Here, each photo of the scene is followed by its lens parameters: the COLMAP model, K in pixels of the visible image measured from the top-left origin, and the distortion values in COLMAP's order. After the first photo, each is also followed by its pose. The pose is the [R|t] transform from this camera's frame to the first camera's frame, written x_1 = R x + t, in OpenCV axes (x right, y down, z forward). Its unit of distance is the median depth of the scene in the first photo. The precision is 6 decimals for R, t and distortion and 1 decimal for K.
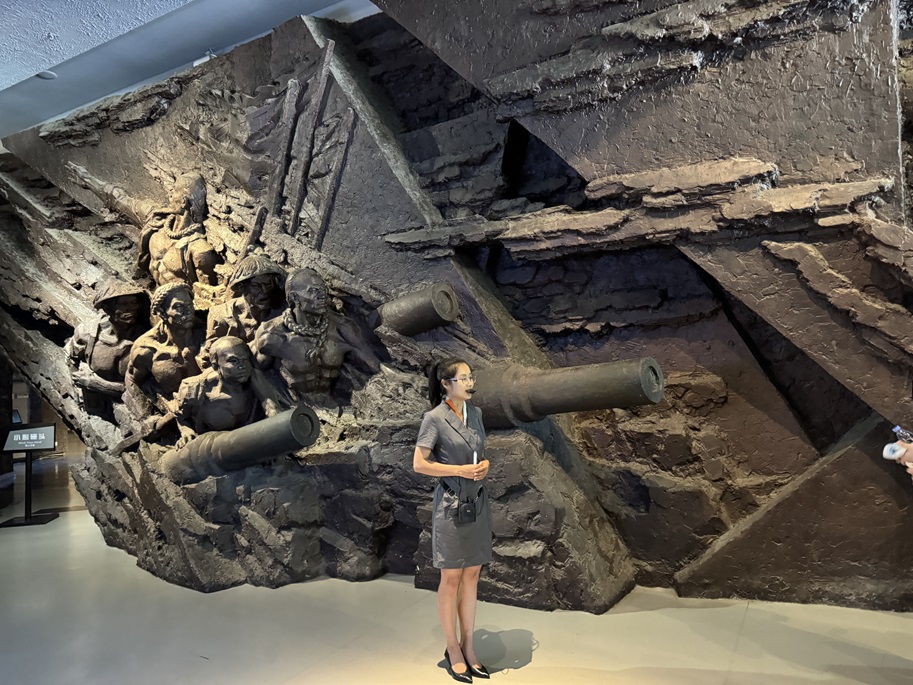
lens RADIAL K [[643.2, 0, 456.5], [0, 643.2, 342.5], [0, 0, 1]] dist [0.058827, -0.074966]
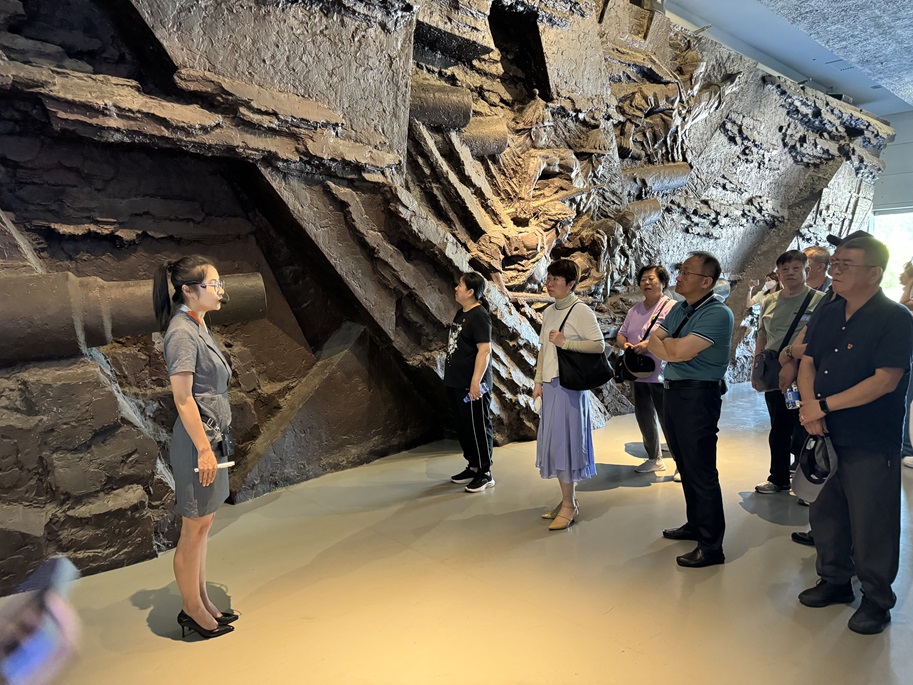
lens RADIAL K [[636.4, 0, 456.3], [0, 636.4, 345.8], [0, 0, 1]] dist [-0.004645, -0.005024]
pose [[0.311455, -0.043357, 0.949271, -0.487377], [-0.056881, 0.996317, 0.064168, 0.047610], [-0.948557, -0.073981, 0.307841, 0.343377]]
